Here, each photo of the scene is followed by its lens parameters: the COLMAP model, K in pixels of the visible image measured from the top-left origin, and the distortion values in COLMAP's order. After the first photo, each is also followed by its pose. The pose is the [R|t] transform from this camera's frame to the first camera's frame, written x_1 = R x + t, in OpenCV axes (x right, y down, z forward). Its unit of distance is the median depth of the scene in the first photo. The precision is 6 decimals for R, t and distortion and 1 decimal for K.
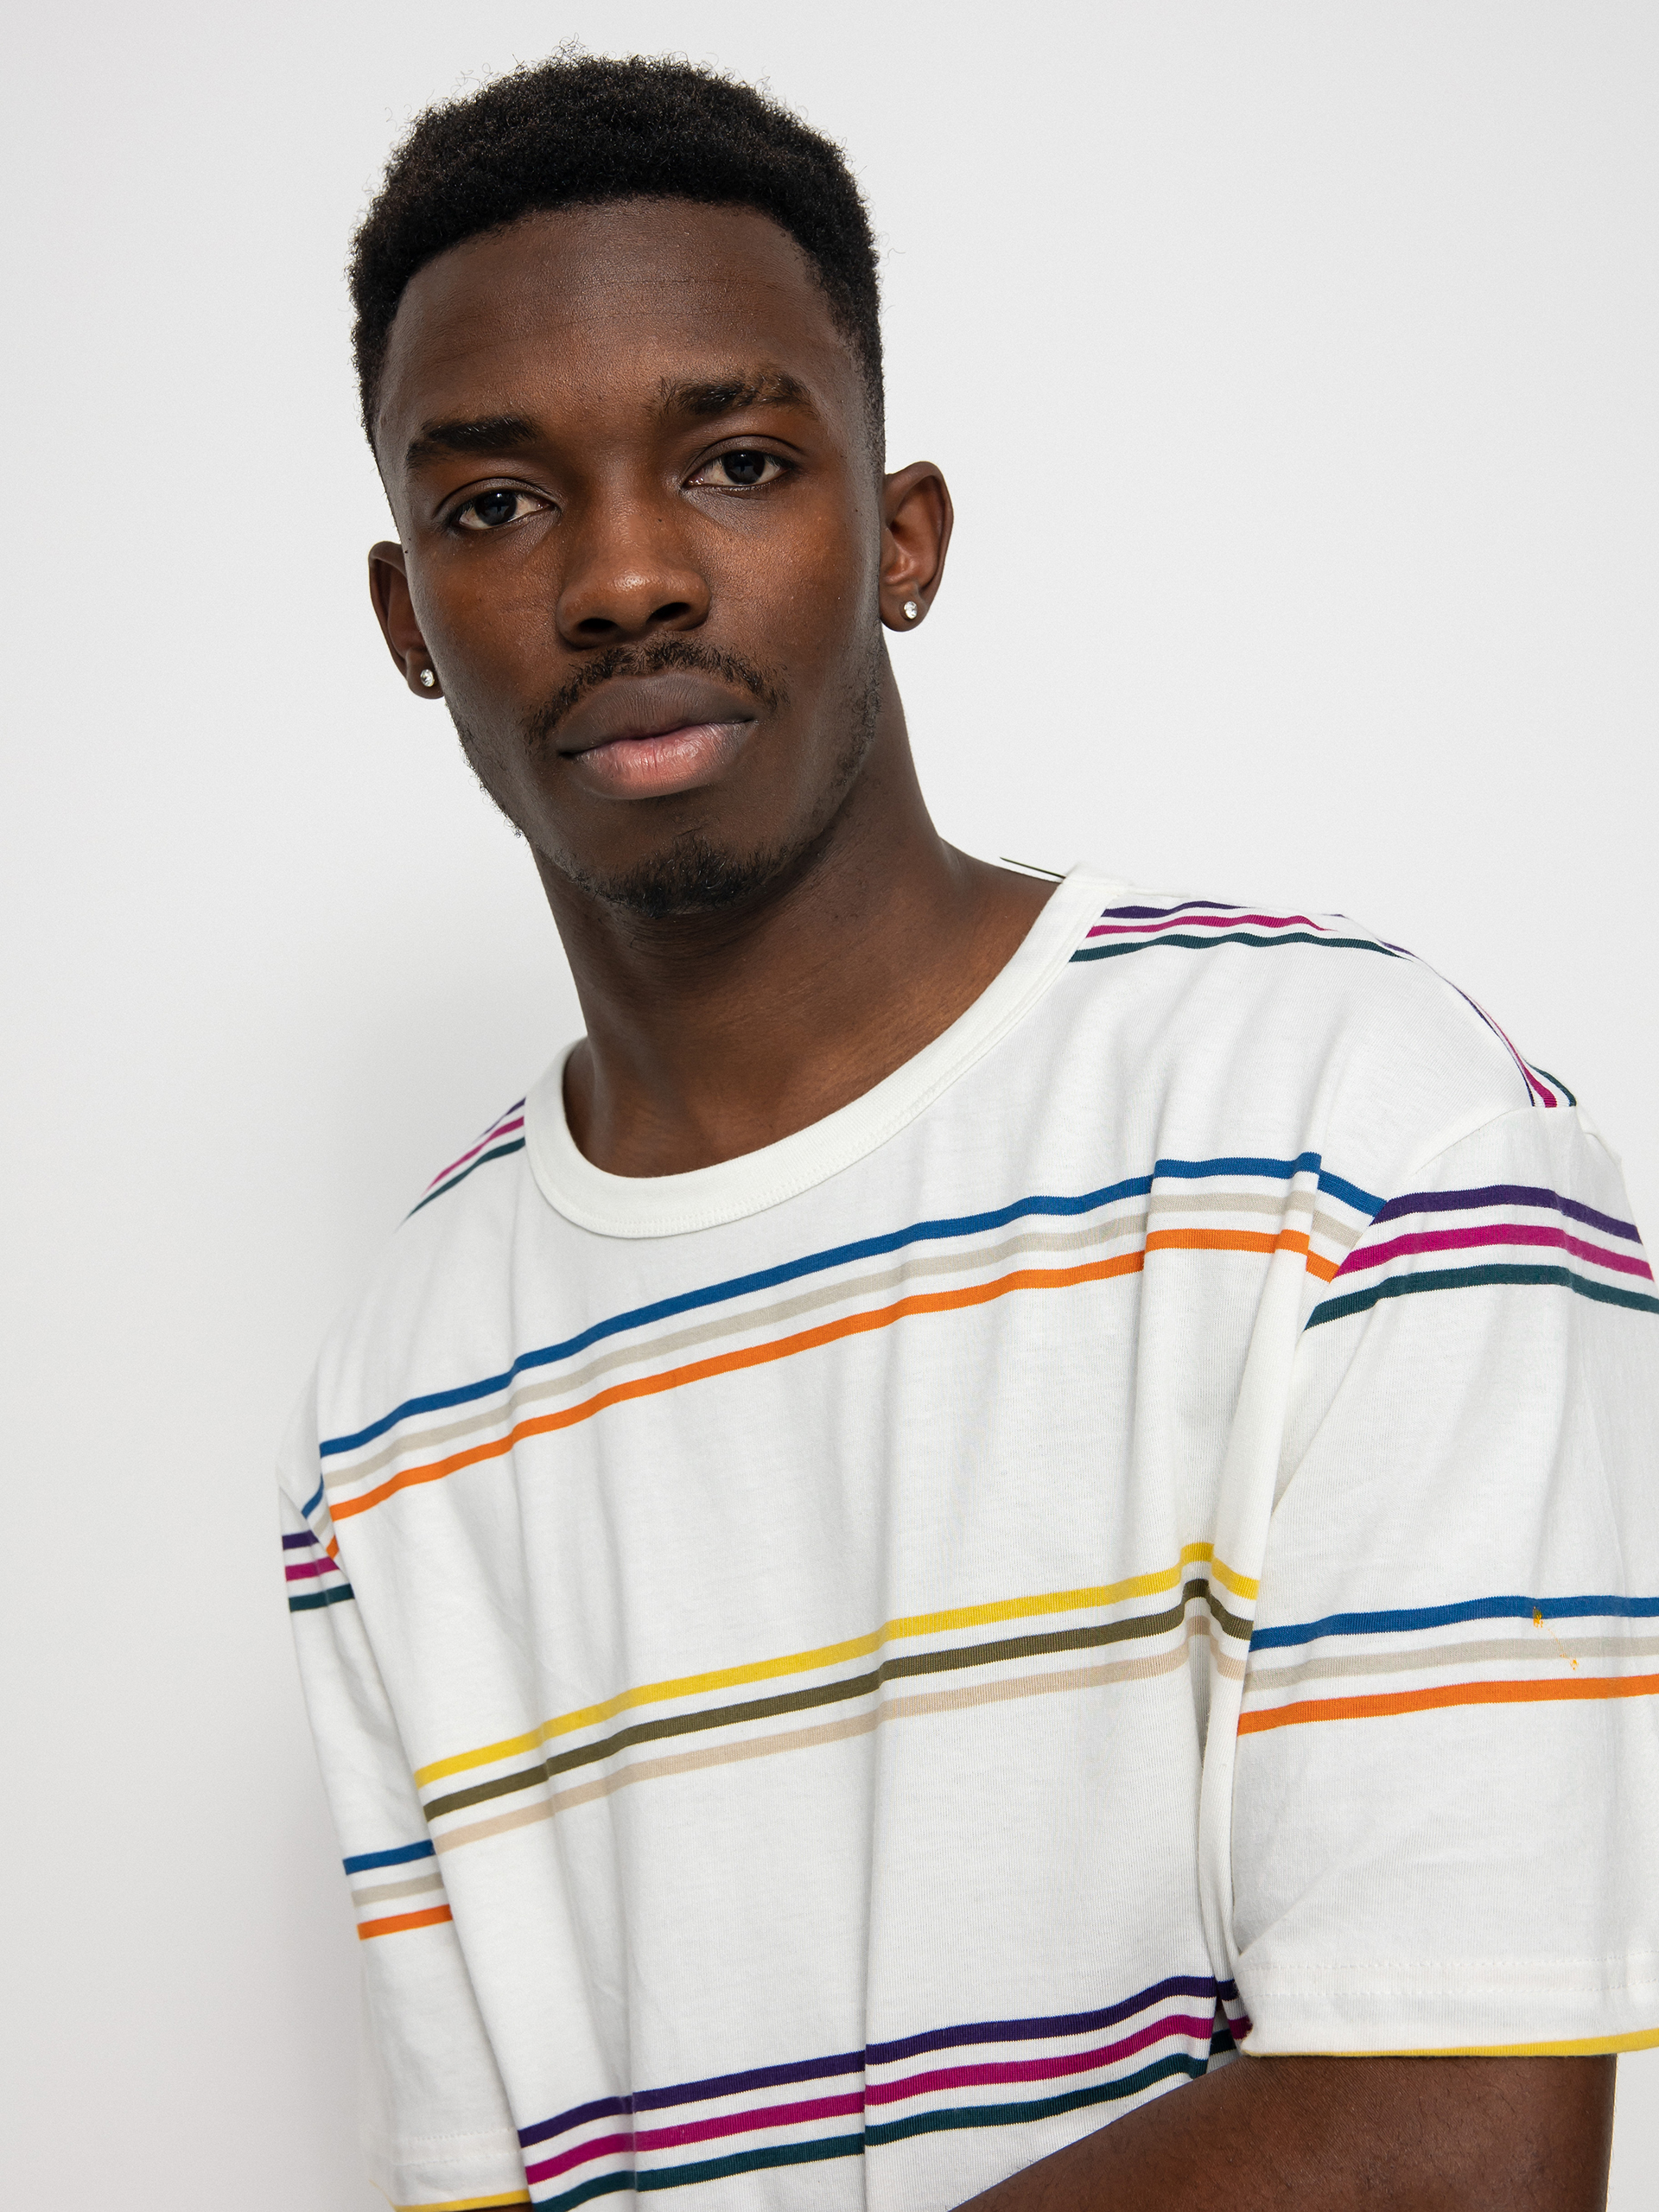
lens RADIAL K [[3246.8, 0, 829.5], [0, 3246.8, 1106.0], [0, 0, 1]] dist [0.584945, -0.053343]
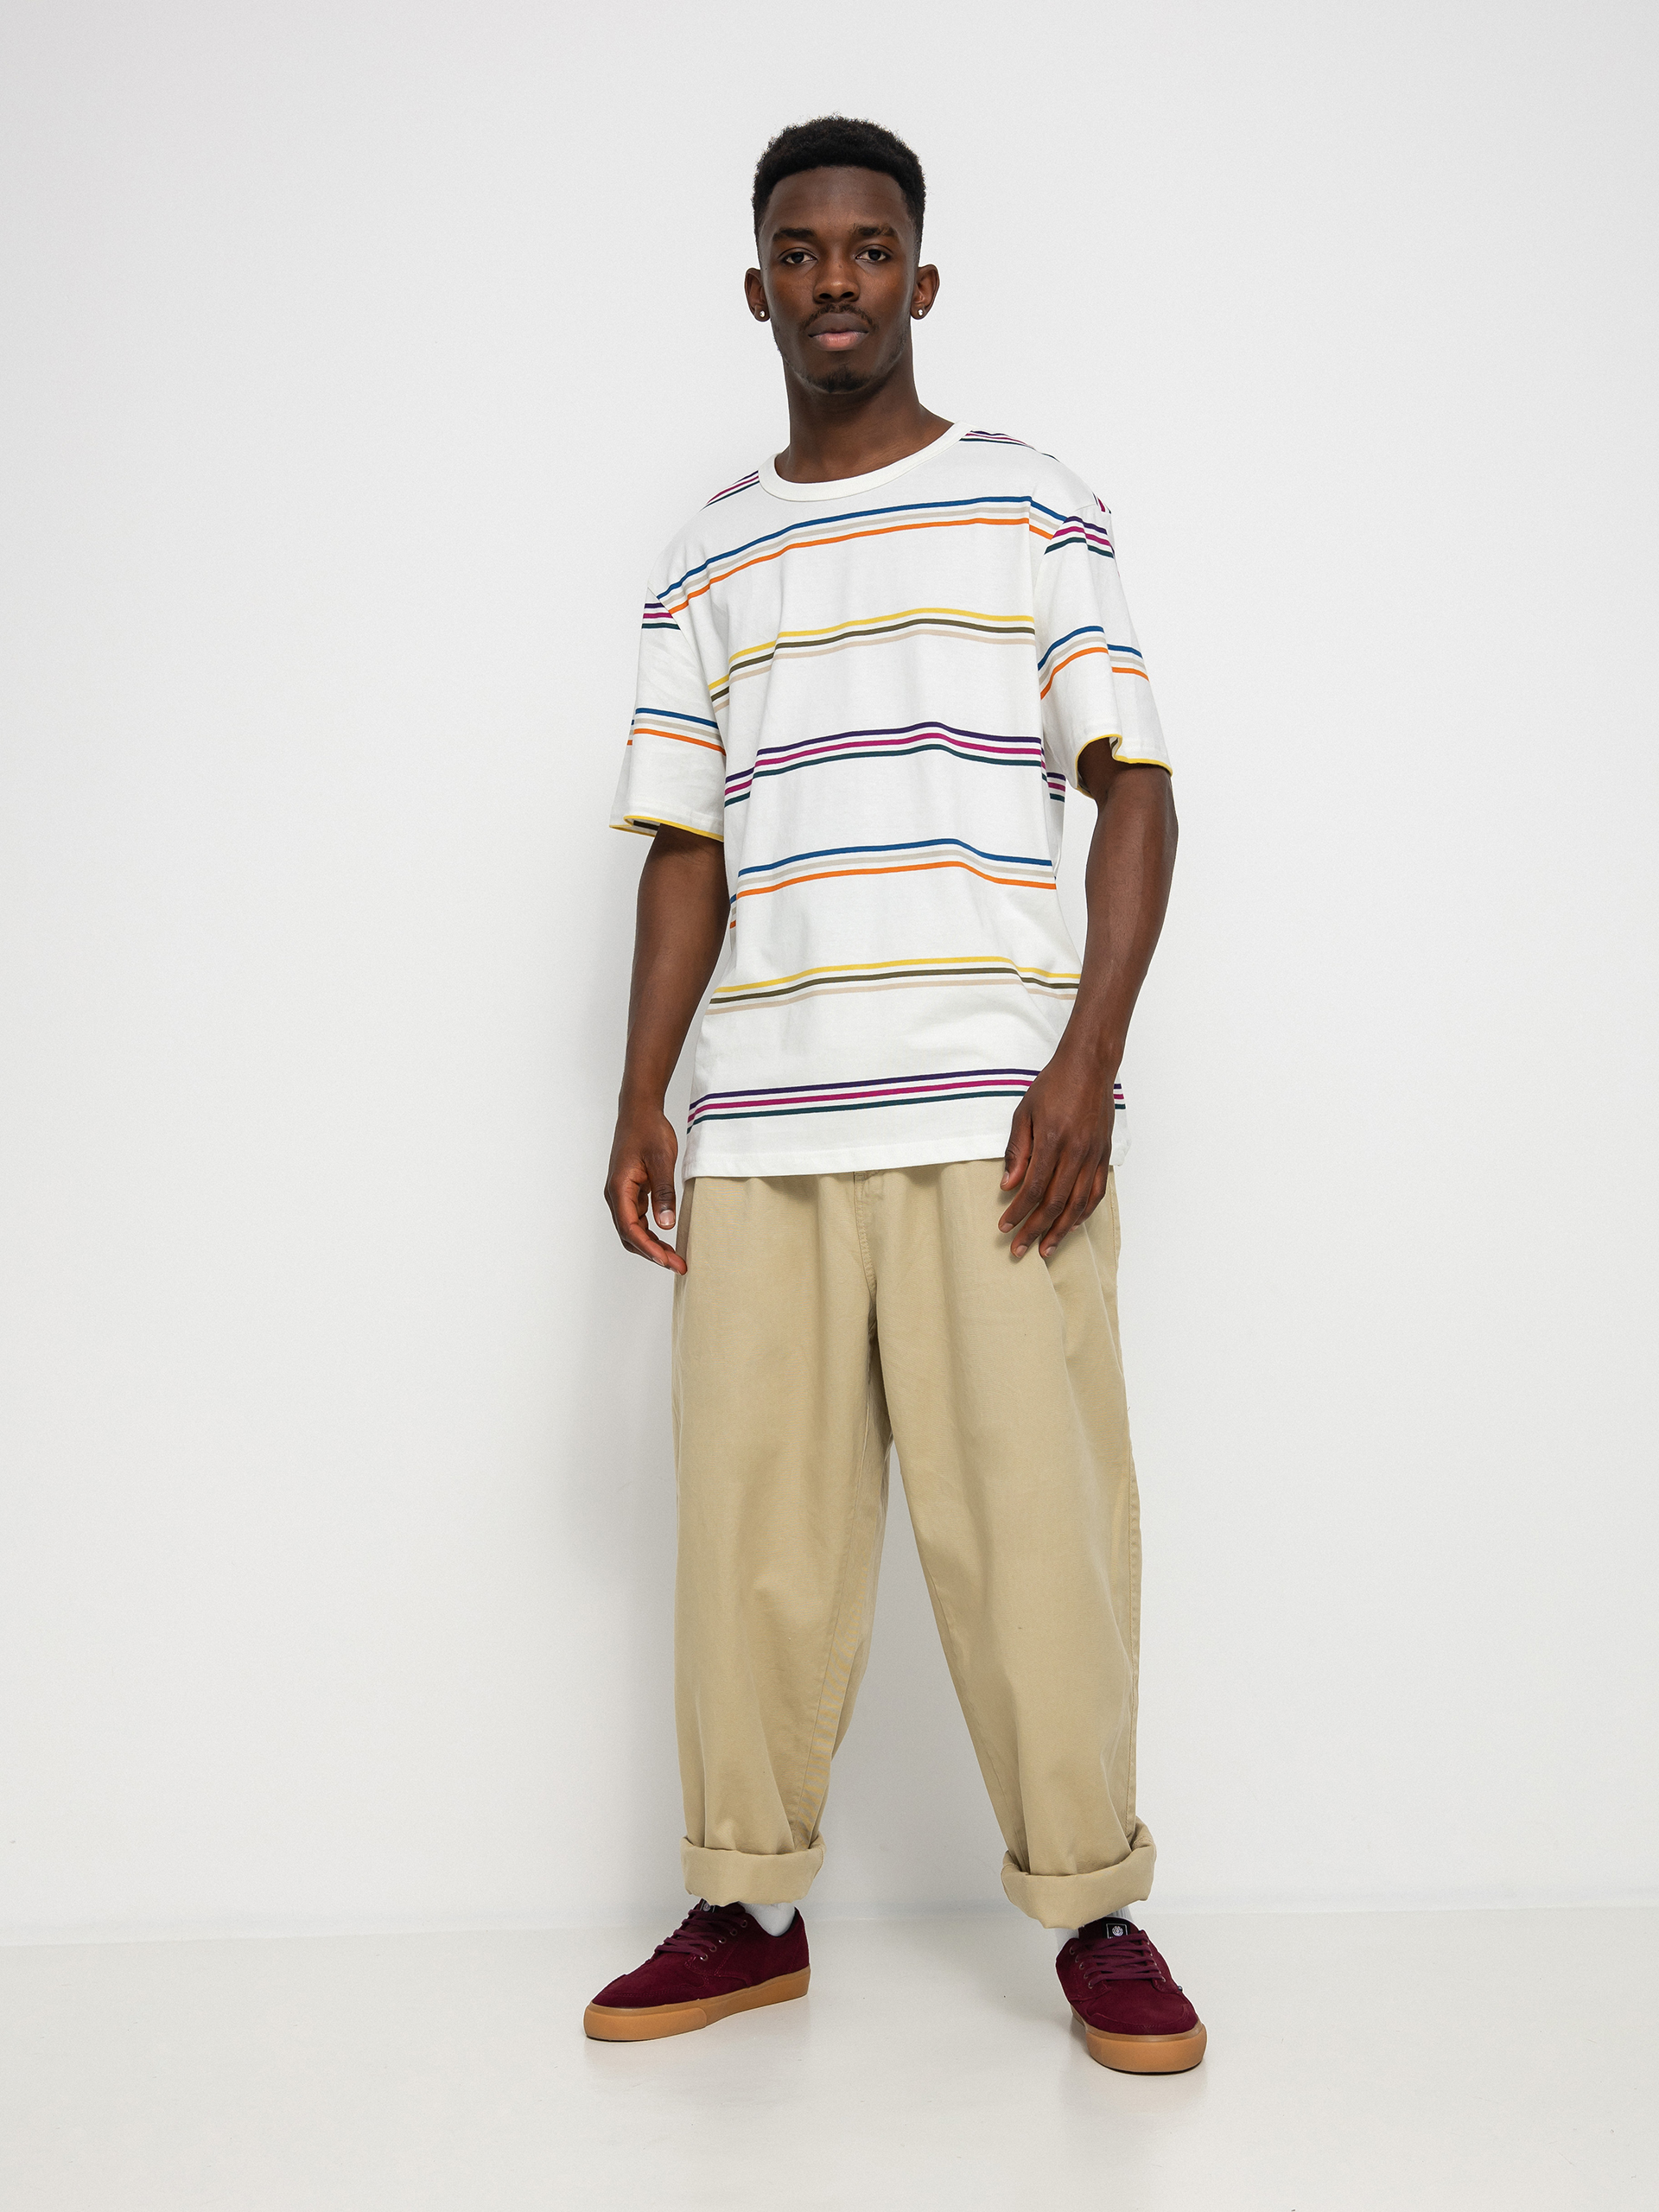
lens RADIAL K [[3246.8, 0, 829.5], [0, 3246.8, 1106.0], [0, 0, 1]] dist [0.584945, -0.053343]
pose [[0.991093, 0.132832, 0.009554, 0.009605], [-0.133050, 0.990720, 0.027765, 0.540944], [-0.005778, -0.028789, 0.999569, -2.291434]]
